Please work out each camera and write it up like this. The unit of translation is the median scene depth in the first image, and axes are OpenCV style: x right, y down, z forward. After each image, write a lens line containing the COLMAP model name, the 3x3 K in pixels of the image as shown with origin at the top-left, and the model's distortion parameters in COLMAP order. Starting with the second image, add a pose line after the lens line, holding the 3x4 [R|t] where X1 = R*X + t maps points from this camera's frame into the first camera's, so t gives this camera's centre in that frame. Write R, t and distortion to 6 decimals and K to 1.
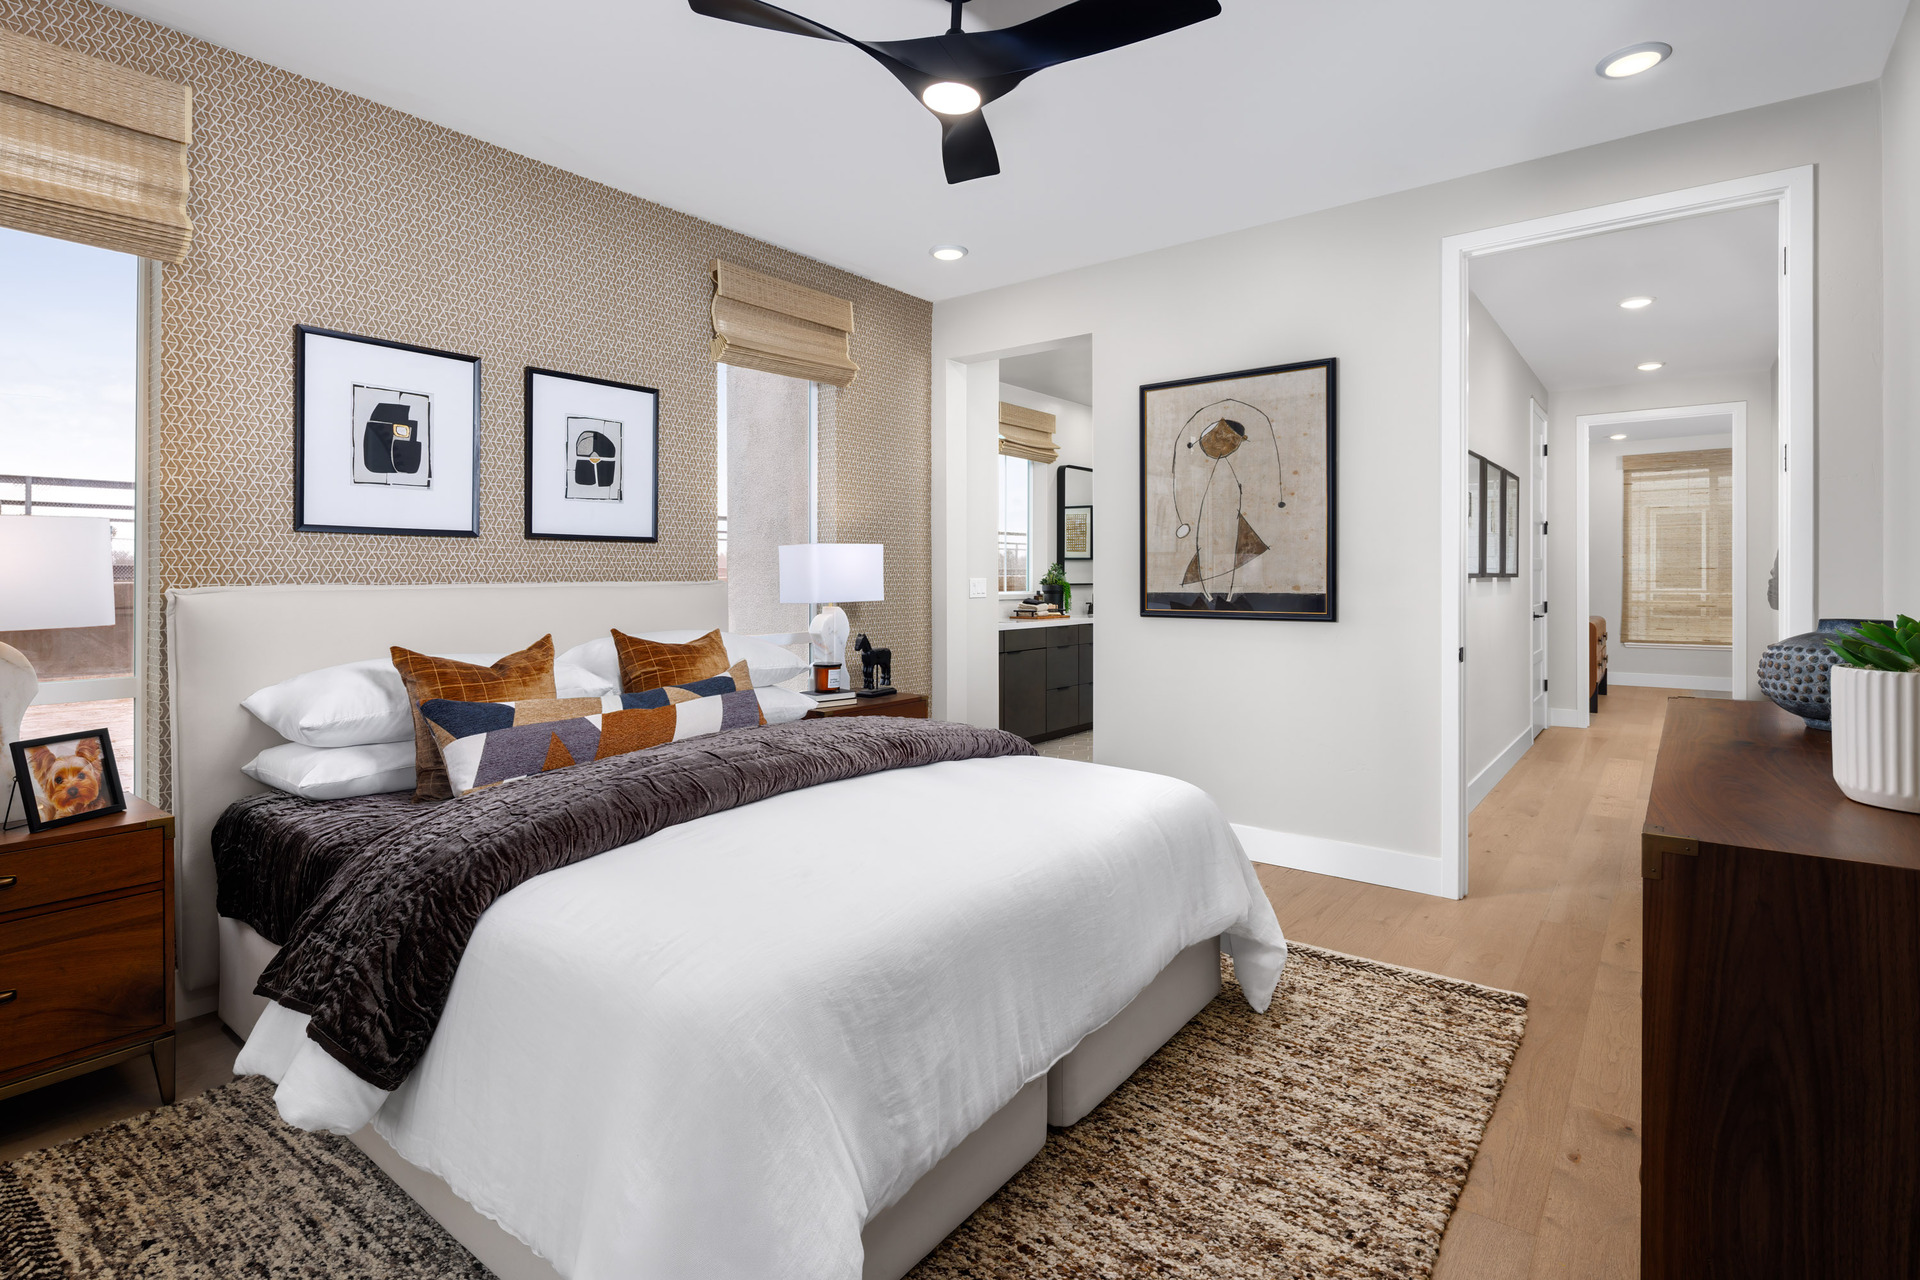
lens RADIAL K [[939.5, 0, 940.0], [0, 939.5, 572.0], [0, 0, 1]] dist [0.003666, -0.000120]
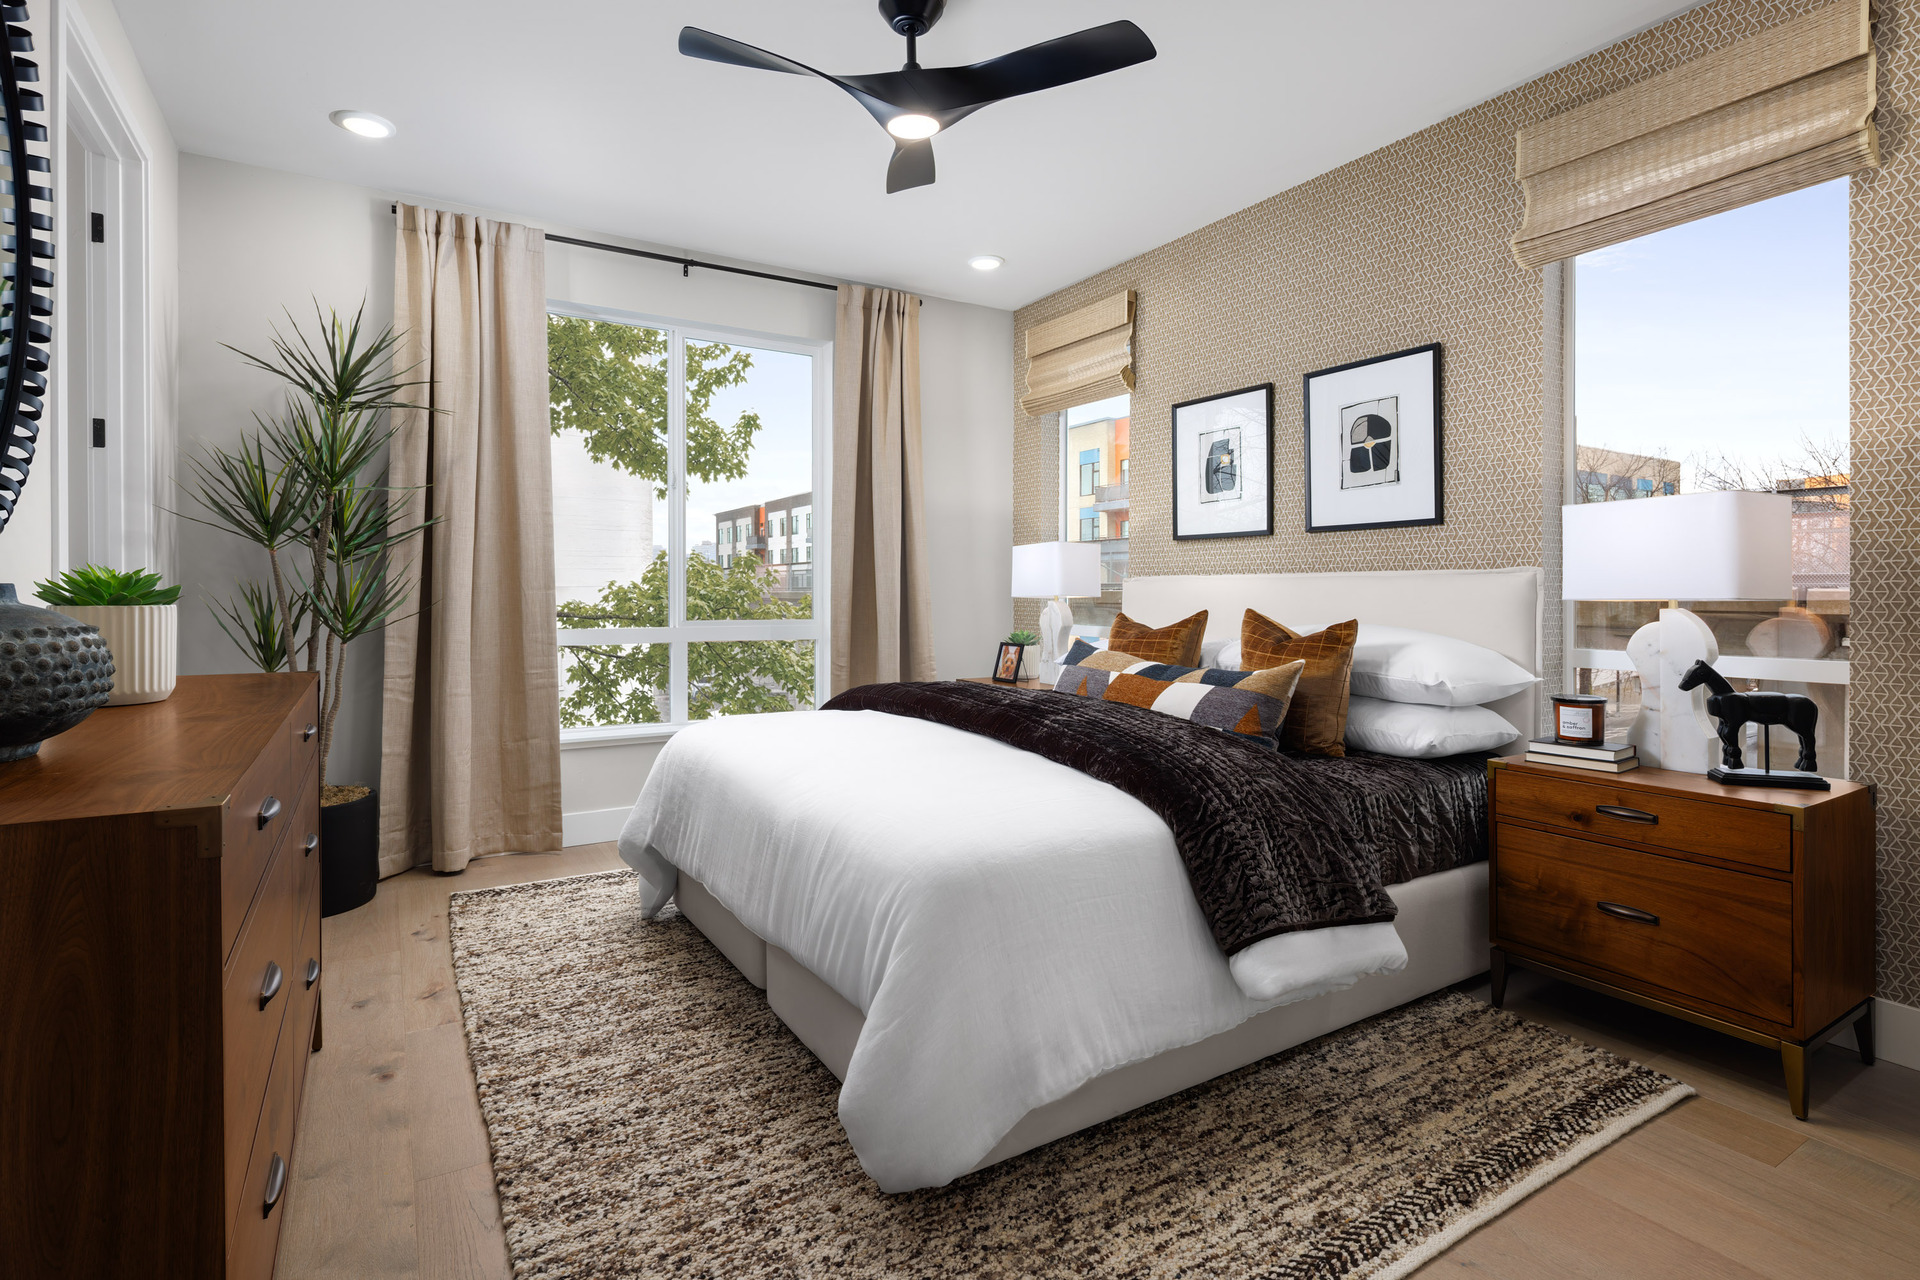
lens RADIAL K [[939.5, 0, 958.9], [0, 939.5, 595.5], [0, 0, 1]] dist [0.003666, -0.000120]
pose [[-0.341054, 0.006288, -0.940023, 1.073246], [0.004114, 0.999978, 0.005196, 0.044981], [0.940035, -0.002095, -0.341073, 1.471686]]
